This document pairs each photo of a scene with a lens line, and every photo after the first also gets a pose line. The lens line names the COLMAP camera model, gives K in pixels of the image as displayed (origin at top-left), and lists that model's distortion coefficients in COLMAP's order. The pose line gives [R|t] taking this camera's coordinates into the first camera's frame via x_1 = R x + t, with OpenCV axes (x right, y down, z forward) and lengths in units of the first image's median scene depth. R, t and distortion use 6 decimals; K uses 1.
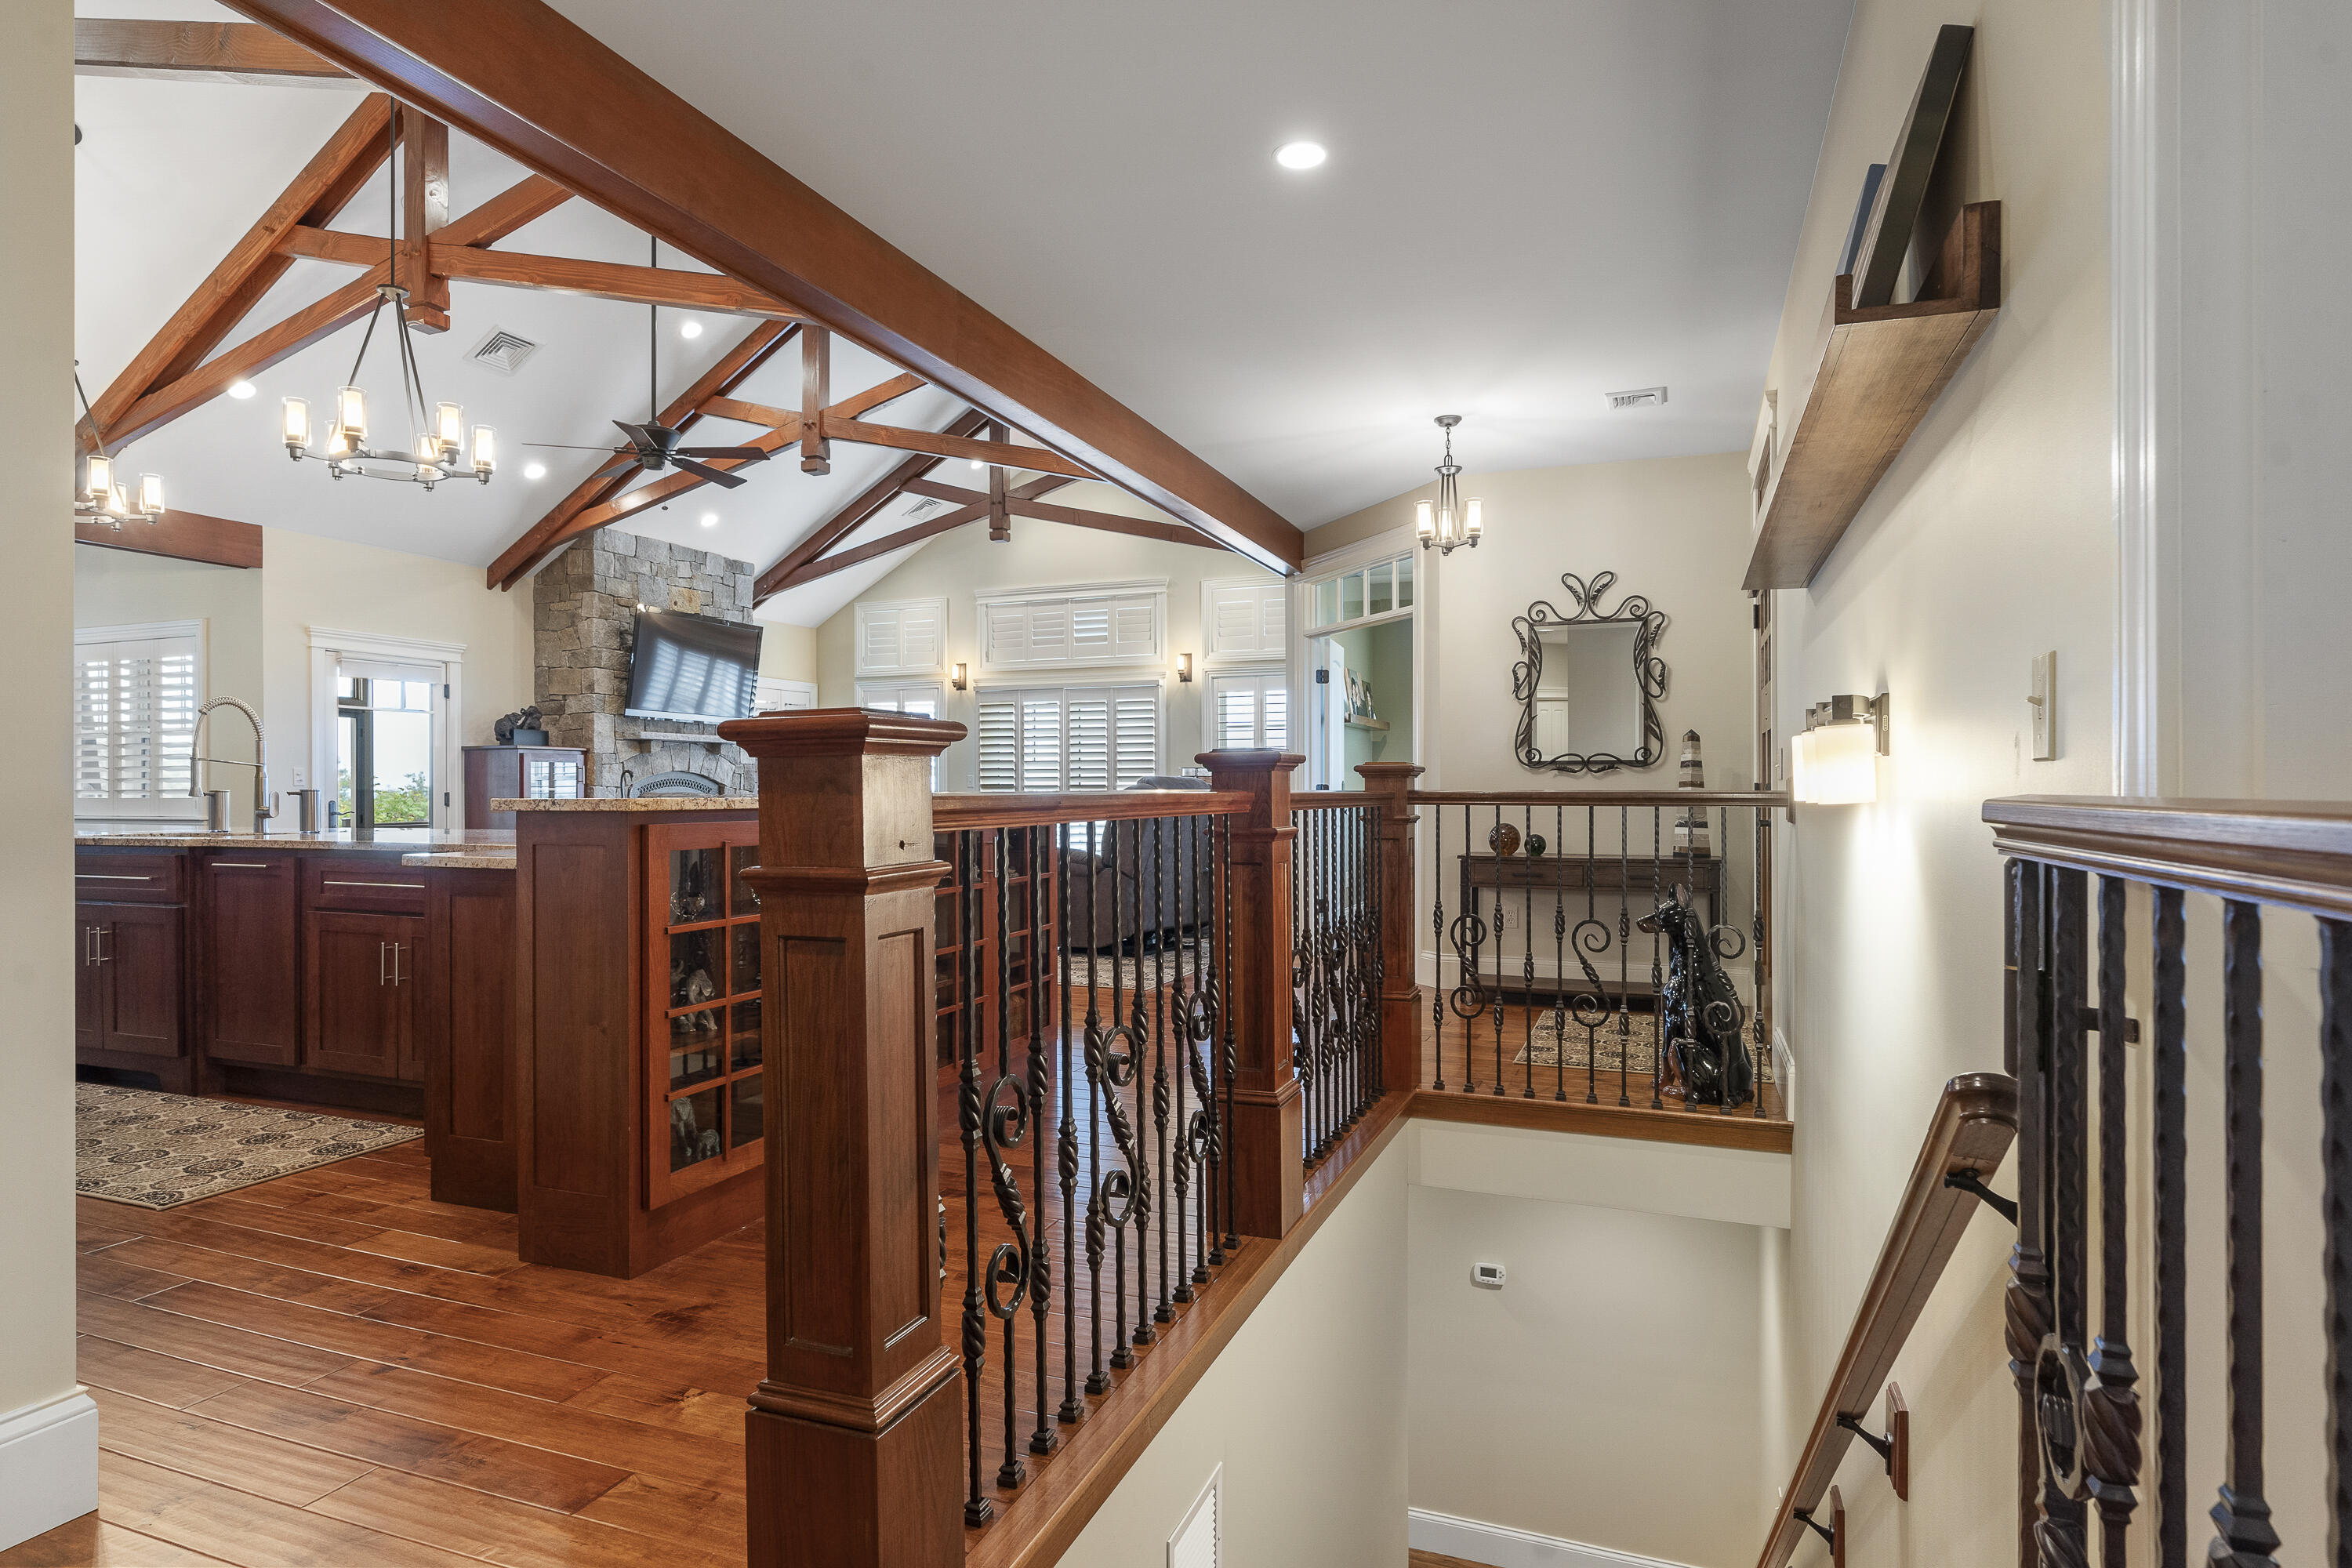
lens RADIAL K [[1265.0, 0, 1176.0], [0, 1265.0, 784.0], [0, 0, 1]] dist [-0.000760, -0.000132]
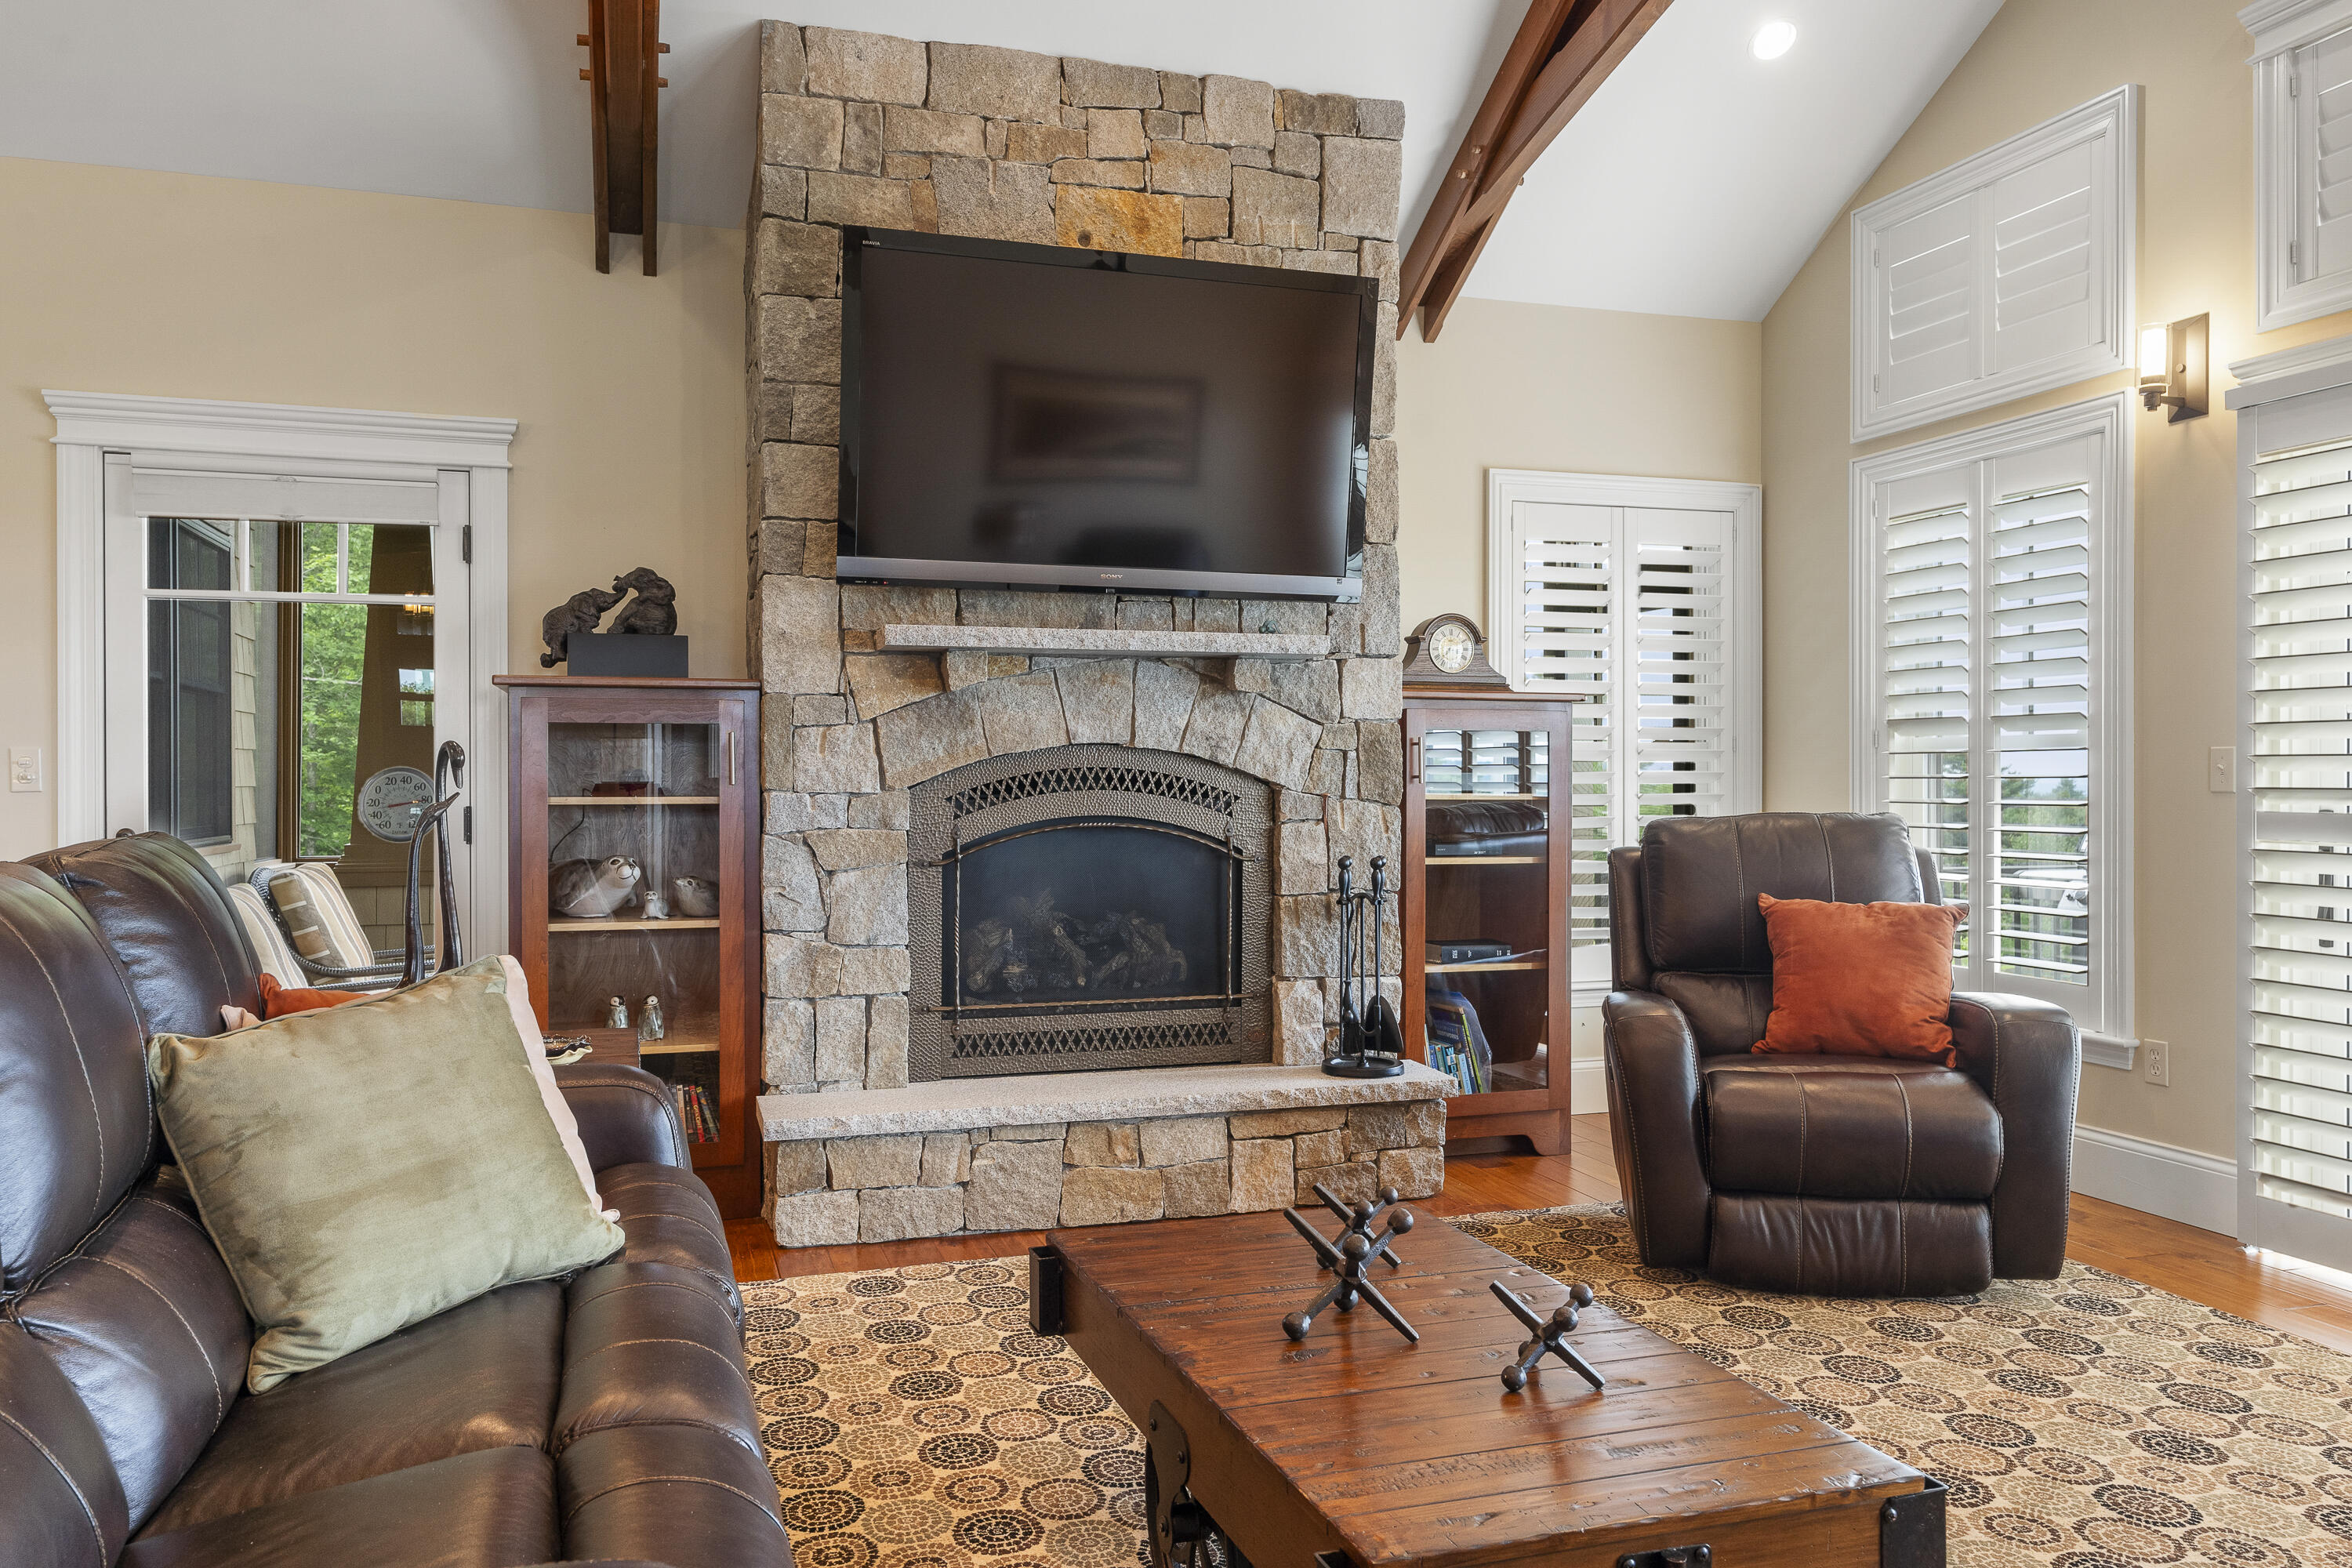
lens RADIAL K [[1666.8, 0, 1176.0], [0, 1666.8, 784.0], [0, 0, 1]] dist [0.004739, 0.003175]
pose [[0.628936, 0.009276, -0.777402, -0.015004], [0.003120, 0.999891, 0.014455, -0.002297], [0.777451, -0.011517, 0.628838, 0.286072]]
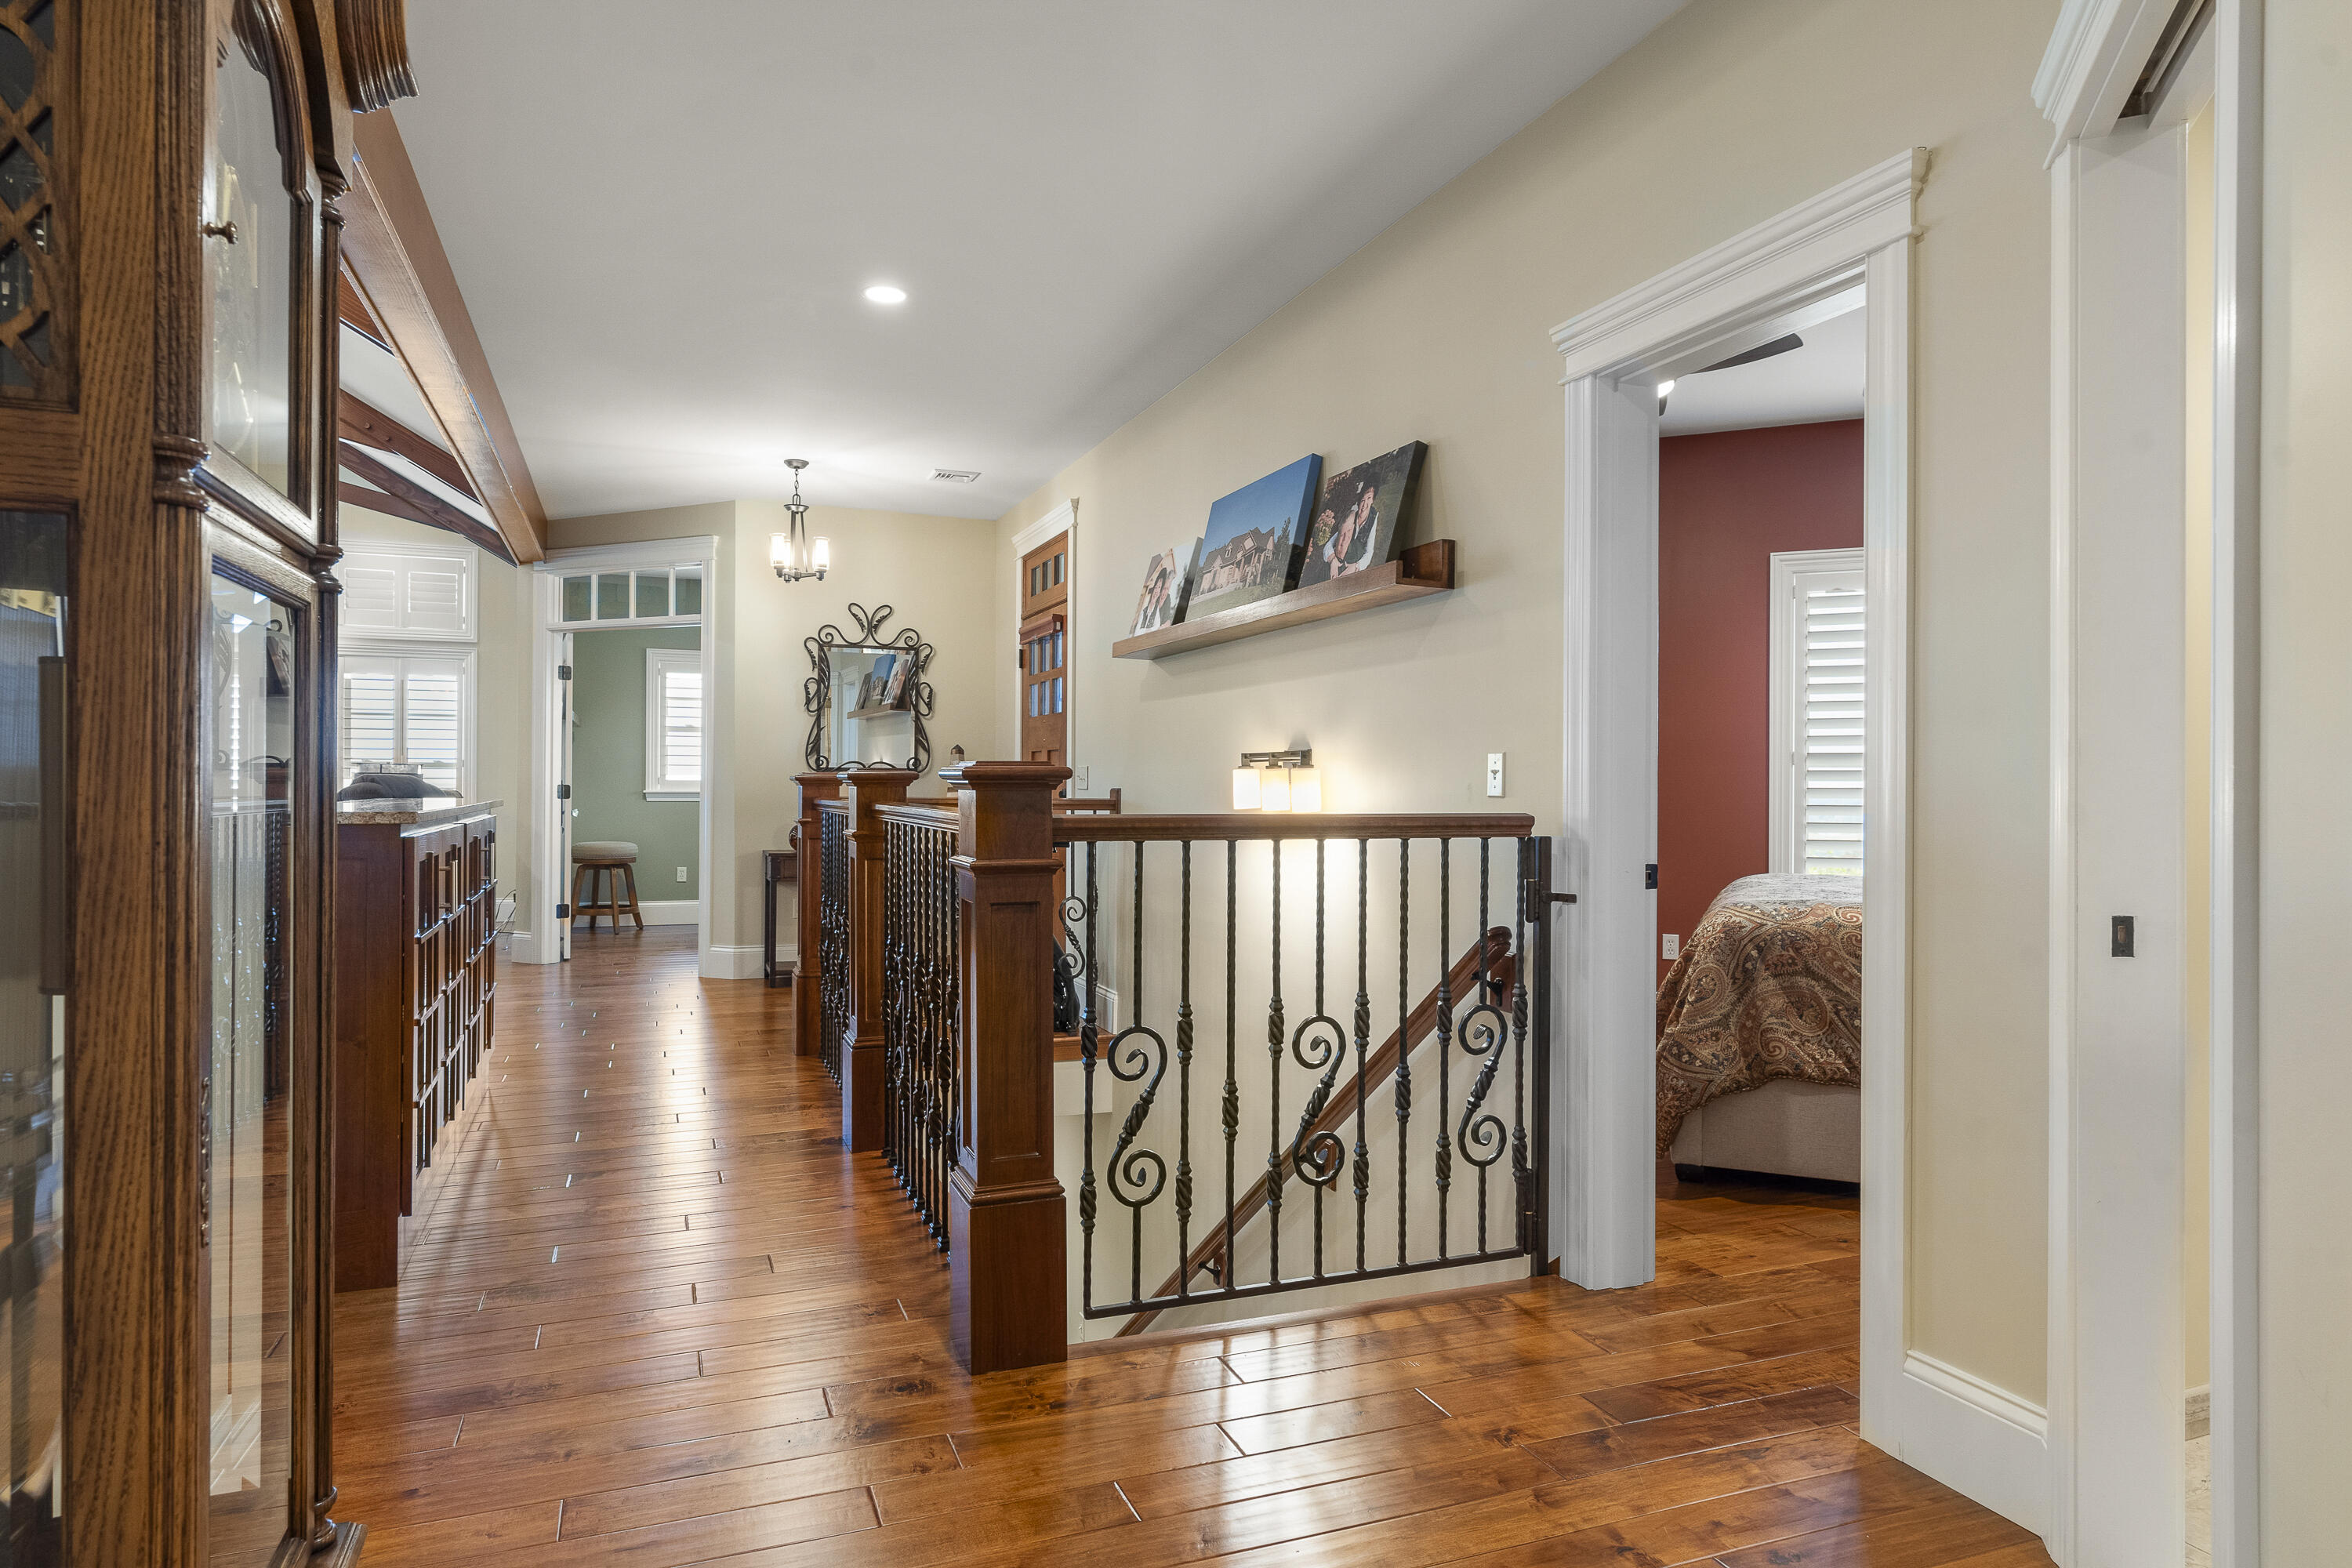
lens RADIAL K [[1349.7, 0, 1176.0], [0, 1349.7, 784.0], [0, 0, 1]] dist [-0.000995, -0.000105]
pose [[0.737338, 0.007553, 0.675482, -0.588485], [-0.010949, 0.999940, 0.000770, -0.015495], [-0.675435, -0.007964, 0.737376, -0.186265]]
